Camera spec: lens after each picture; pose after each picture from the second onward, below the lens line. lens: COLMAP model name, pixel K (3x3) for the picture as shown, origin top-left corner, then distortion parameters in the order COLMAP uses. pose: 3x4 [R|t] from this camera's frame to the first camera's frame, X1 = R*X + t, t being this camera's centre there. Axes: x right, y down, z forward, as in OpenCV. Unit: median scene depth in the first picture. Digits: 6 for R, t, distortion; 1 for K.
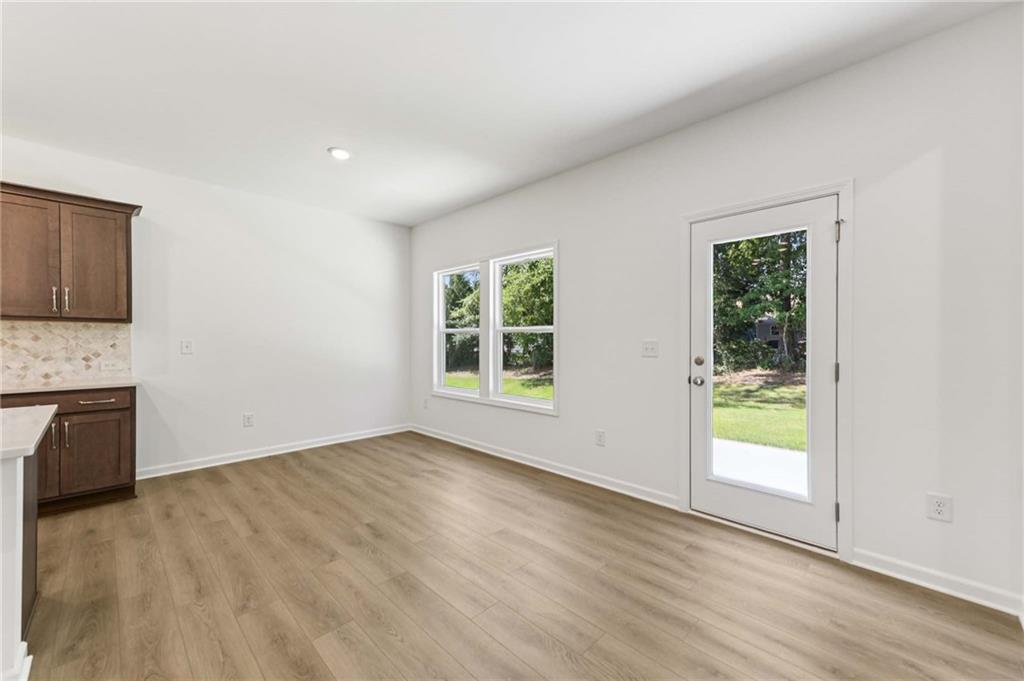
lens RADIAL K [[411.5, 0, 522.4], [0, 411.5, 339.7], [0, 0, 1]] dist [-0.001608, 0.002960]
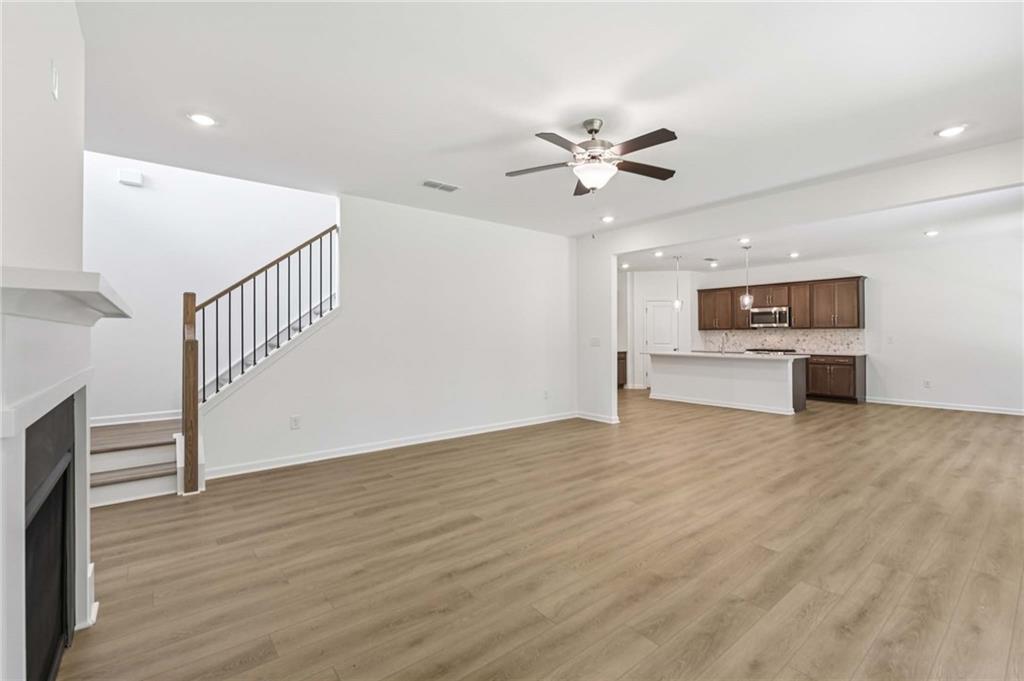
lens RADIAL K [[451.6, 0, 509.2], [0, 451.6, 331.3], [0, 0, 1]] dist [0.004545, -0.002096]
pose [[-0.113258, -0.011441, -0.993500, 1.780128], [0.002552, 0.999927, -0.011806, -0.001035], [0.993562, -0.003872, -0.113221, -0.643787]]
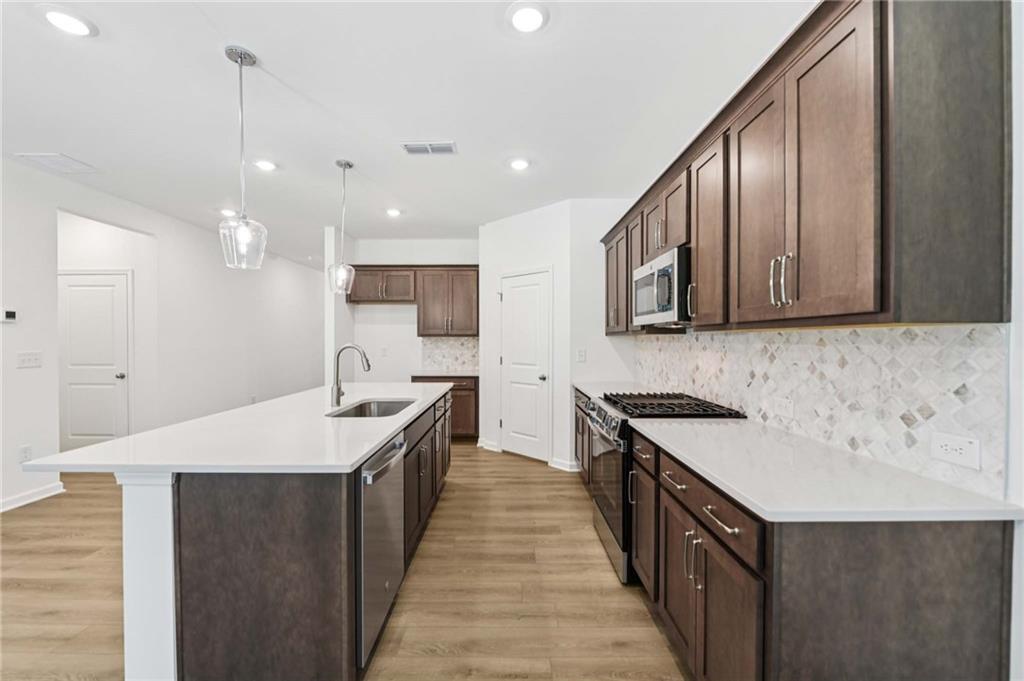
lens RADIAL K [[411.5, 0, 506.1], [0, 411.5, 342.4], [0, 0, 1]] dist [-0.001608, 0.002960]
pose [[-0.720031, 0.001943, -0.693939, -0.534705], [0.000088, 0.999996, 0.002709, -0.027781], [0.693942, 0.001889, -0.720029, 1.055037]]
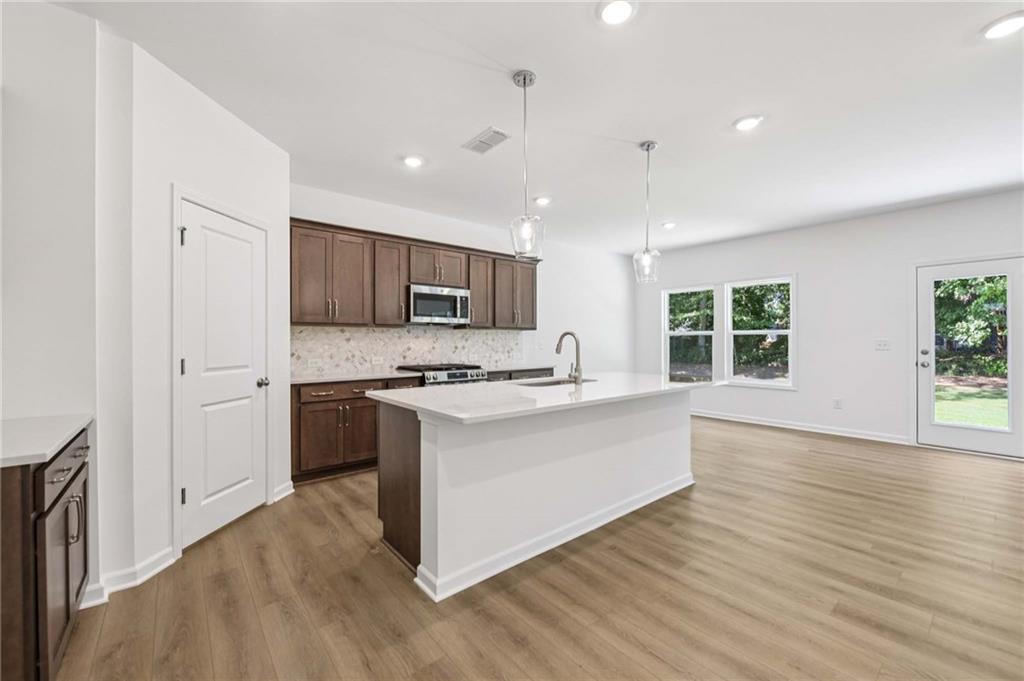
lens RADIAL K [[411.5, 0, 512.2], [0, 411.5, 339.4], [0, 0, 1]] dist [-0.001608, 0.002960]
pose [[0.995008, -0.003368, -0.099739, -0.909250], [0.003444, 0.999994, 0.000595, -0.004970], [0.099736, -0.000936, 0.995013, -0.693913]]
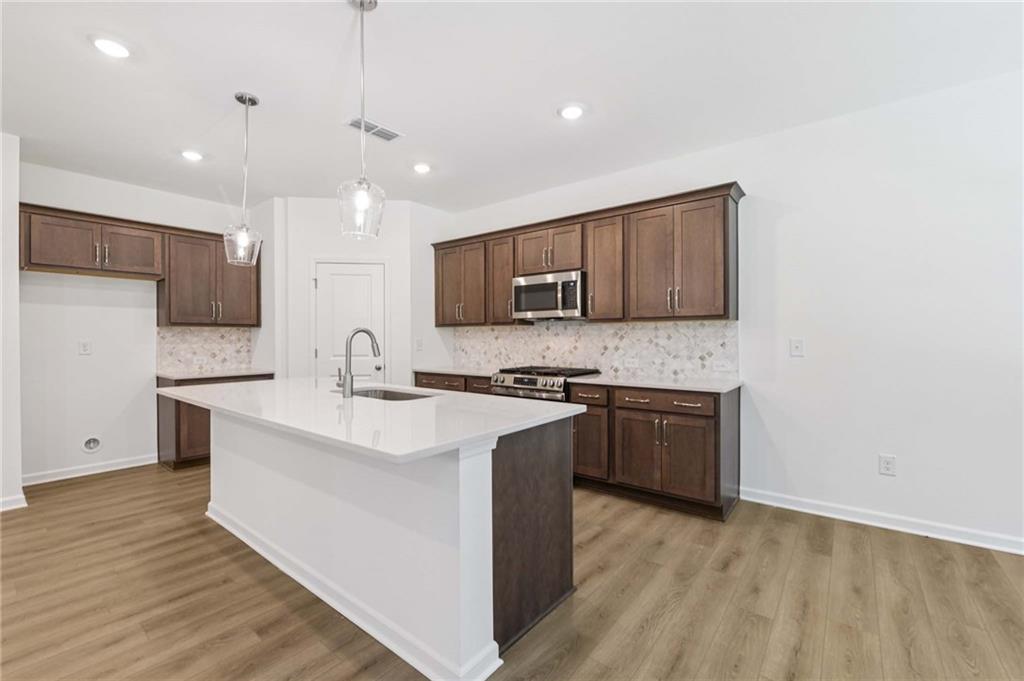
lens RADIAL K [[433.5, 0, 505.2], [0, 433.5, 338.1], [0, 0, 1]] dist [-0.001547, -0.001051]
pose [[0.093300, -0.001915, -0.995636, -0.077386], [0.005940, 0.999981, -0.001367, -0.001907], [0.995620, -0.005786, 0.093310, 0.453986]]
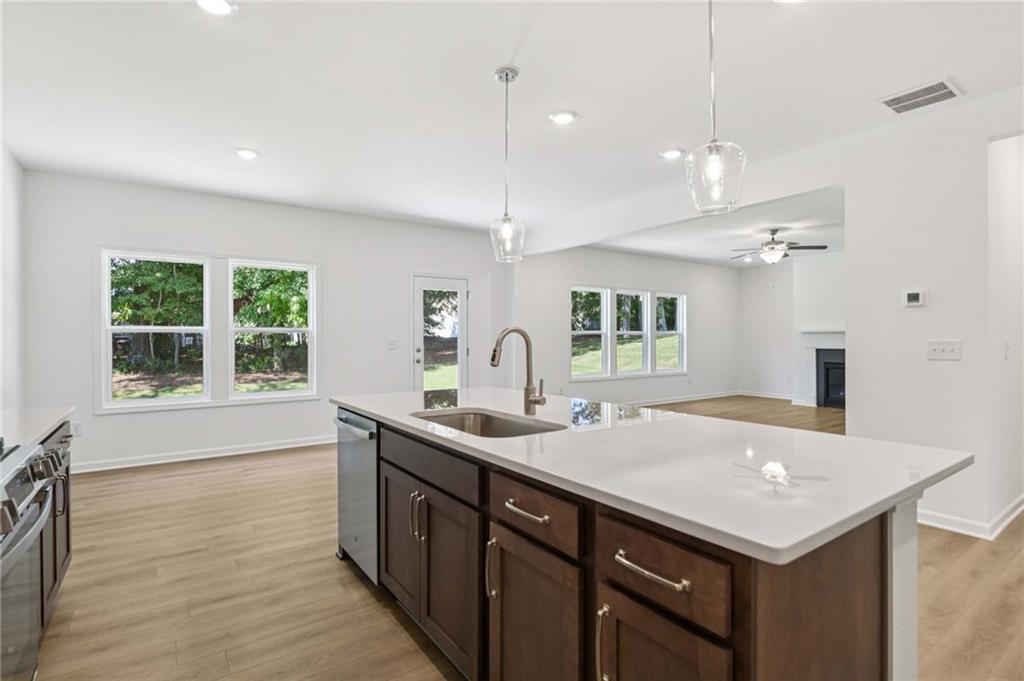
lens RADIAL K [[499.7, 0, 510.6], [0, 499.7, 339.8], [0, 0, 1]] dist [-0.002360, -0.000530]
pose [[0.176228, -0.007264, 0.984323, -1.541551], [0.003772, 0.999970, 0.006704, -0.008659], [-0.984342, 0.002532, 0.176250, 0.154975]]
